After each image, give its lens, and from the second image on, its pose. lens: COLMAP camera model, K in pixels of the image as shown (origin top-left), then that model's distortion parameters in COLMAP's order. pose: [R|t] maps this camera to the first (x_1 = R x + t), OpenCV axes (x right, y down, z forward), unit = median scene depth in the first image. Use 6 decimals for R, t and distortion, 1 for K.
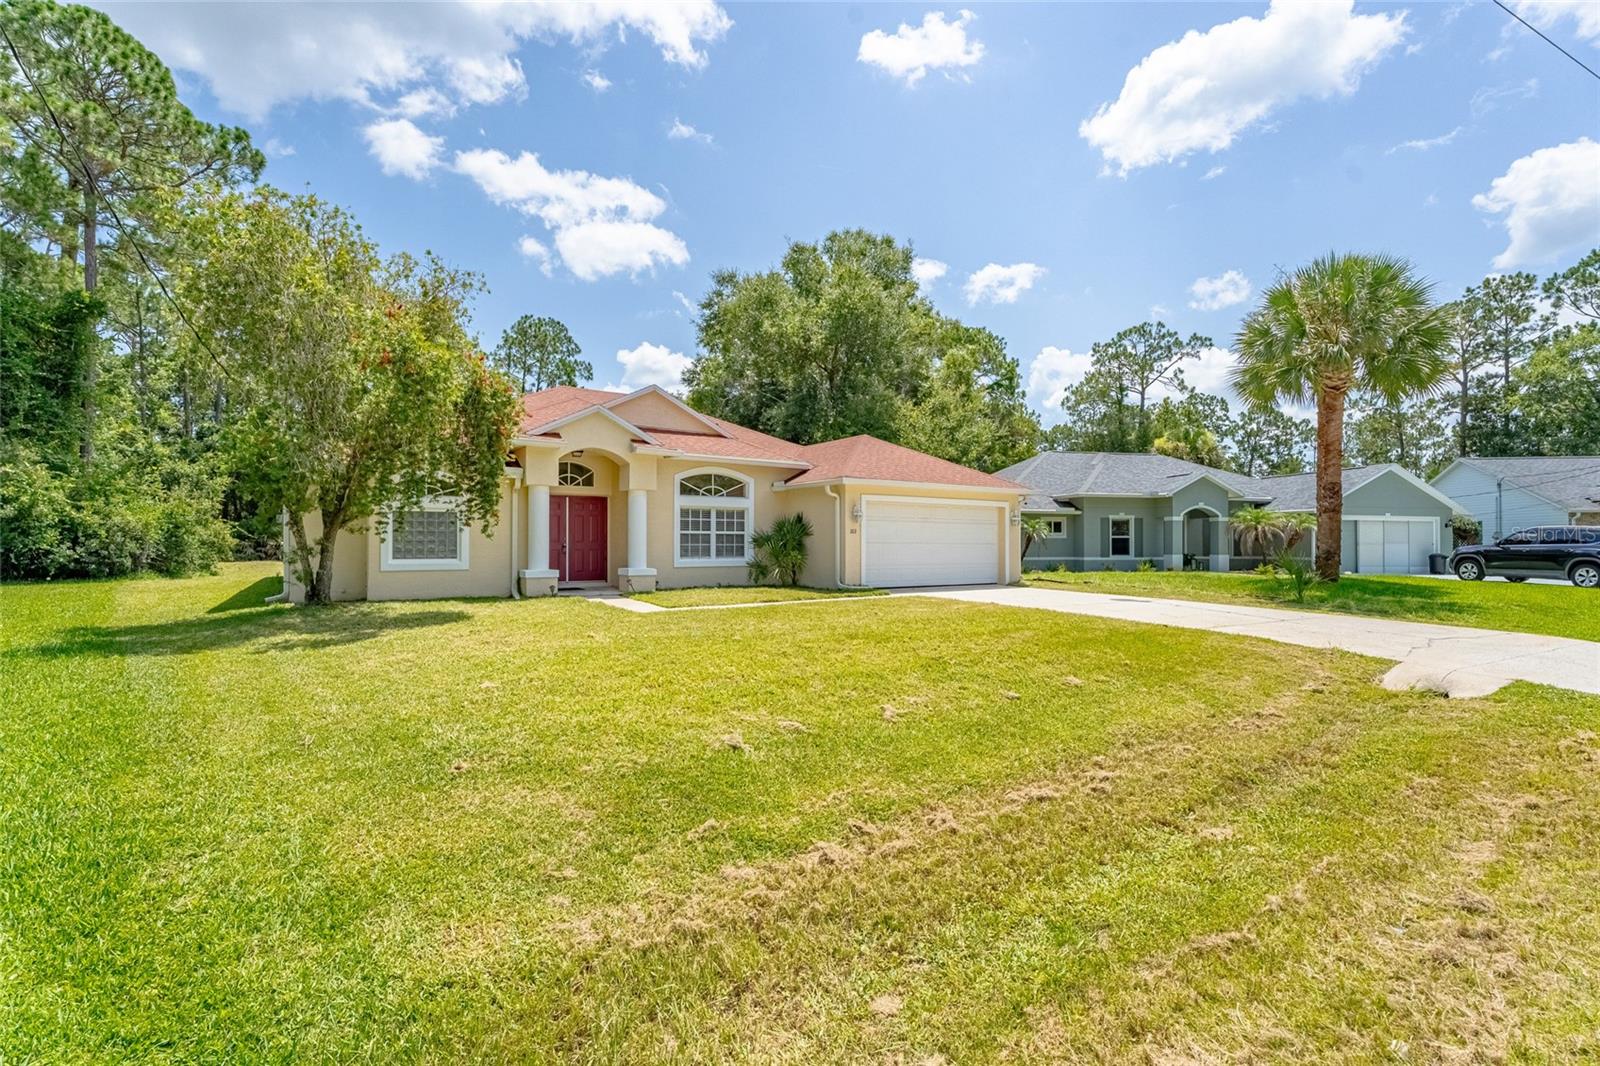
lens RADIAL K [[723.8, 0, 786.5], [0, 723.8, 536.3], [0, 0, 1]] dist [0.000624, -0.000014]
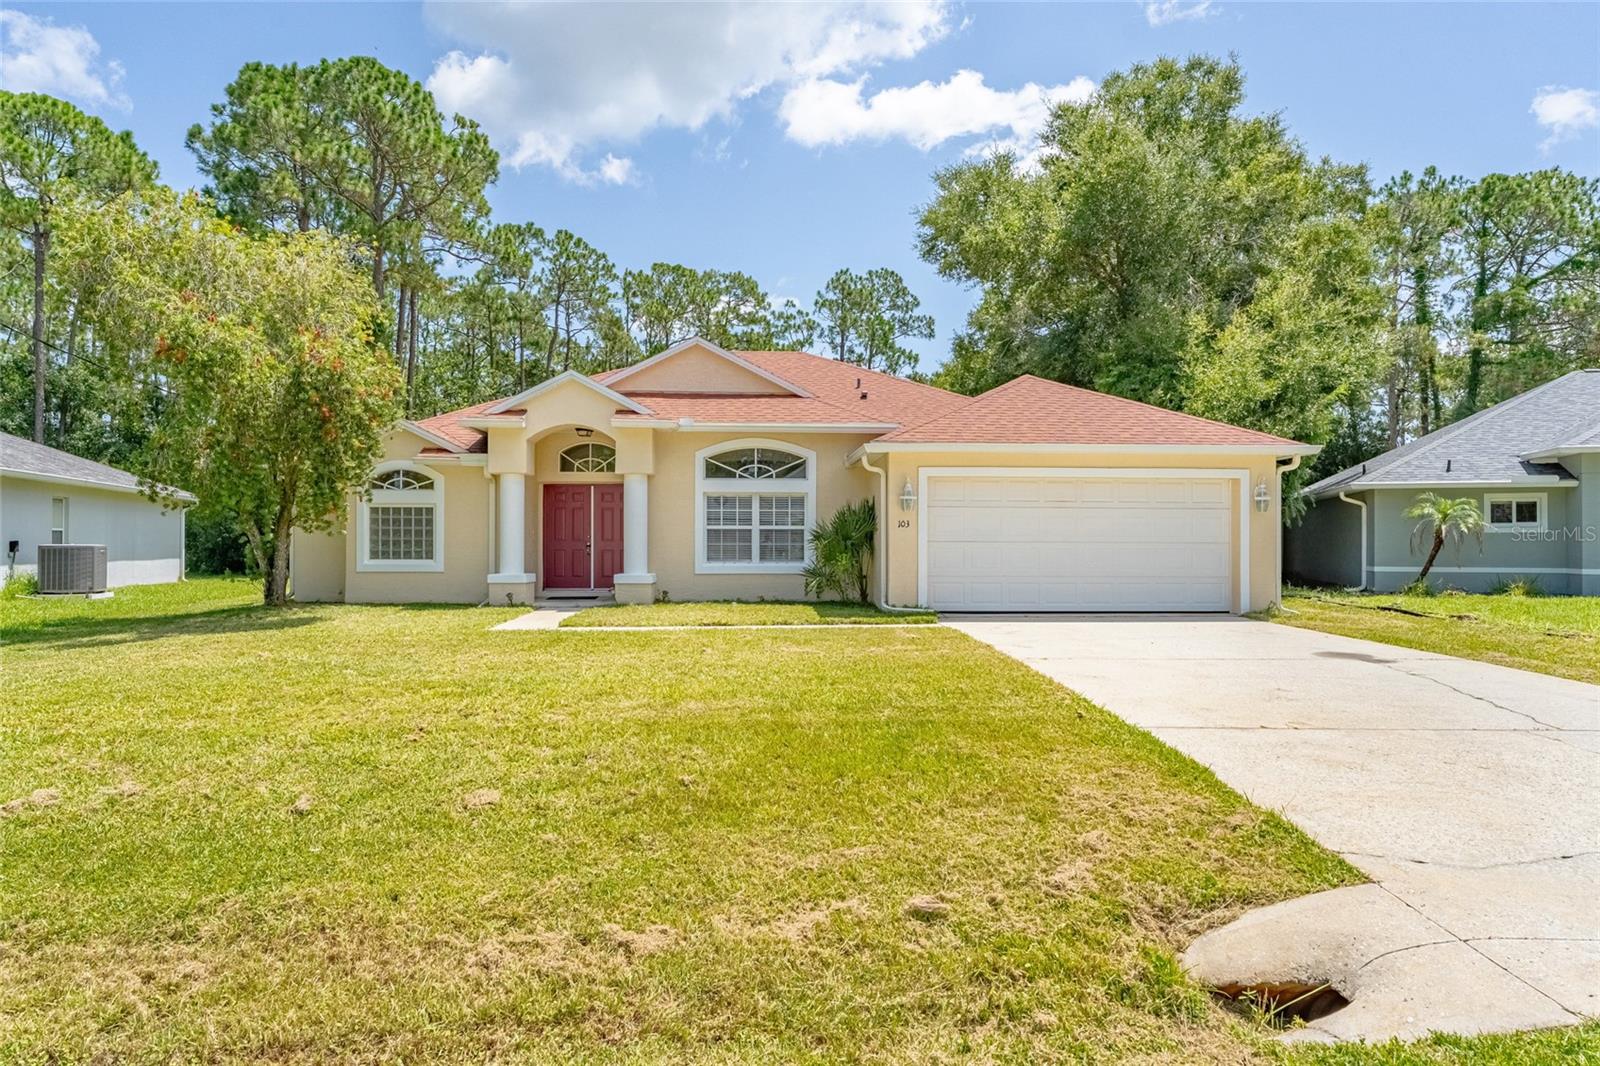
lens RADIAL K [[892.3, 0, 764.5], [0, 892.3, 535.8], [0, 0, 1]] dist [0.001385, 0.000510]
pose [[0.853114, -0.001901, -0.521721, 0.379920], [0.004504, 0.999983, 0.003722, -0.000008], [0.521705, -0.005526, 0.853108, 0.226362]]
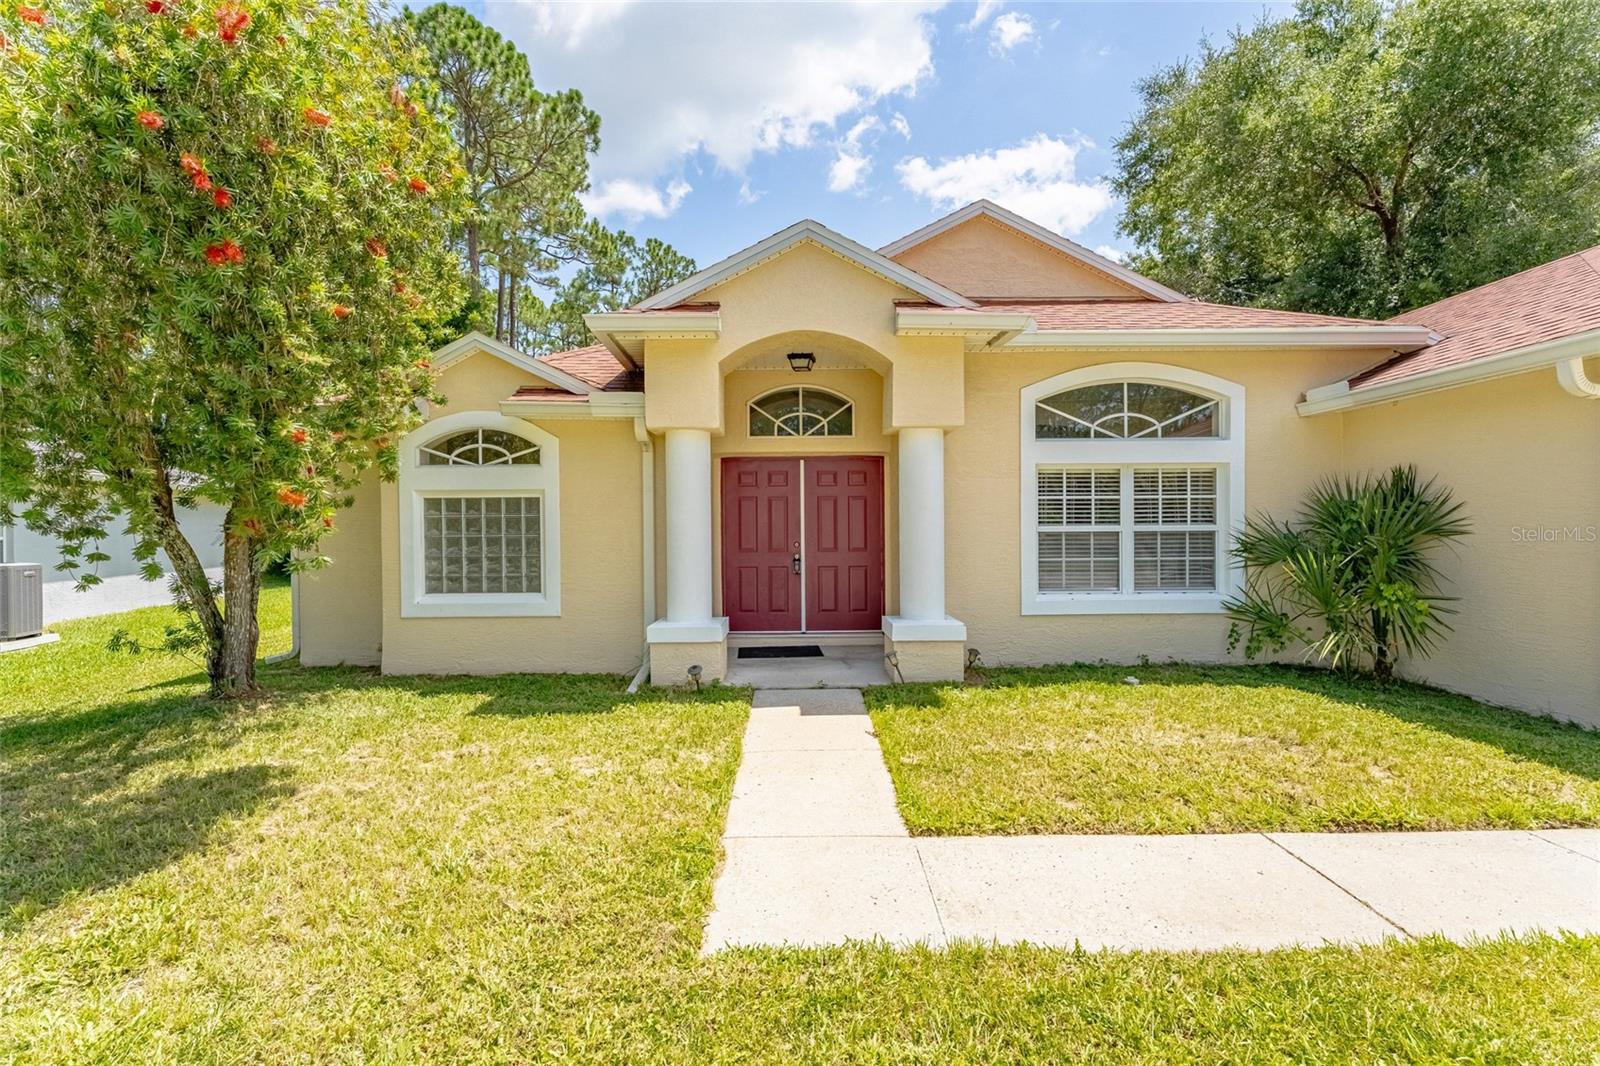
lens RADIAL K [[723.8, 0, 786.5], [0, 723.8, 536.3], [0, 0, 1]] dist [0.000624, -0.000014]
pose [[0.842571, -0.001194, -0.538585, -0.043819], [0.013979, 0.999709, 0.019653, -0.011335], [0.538404, -0.024088, 0.842342, 0.555892]]
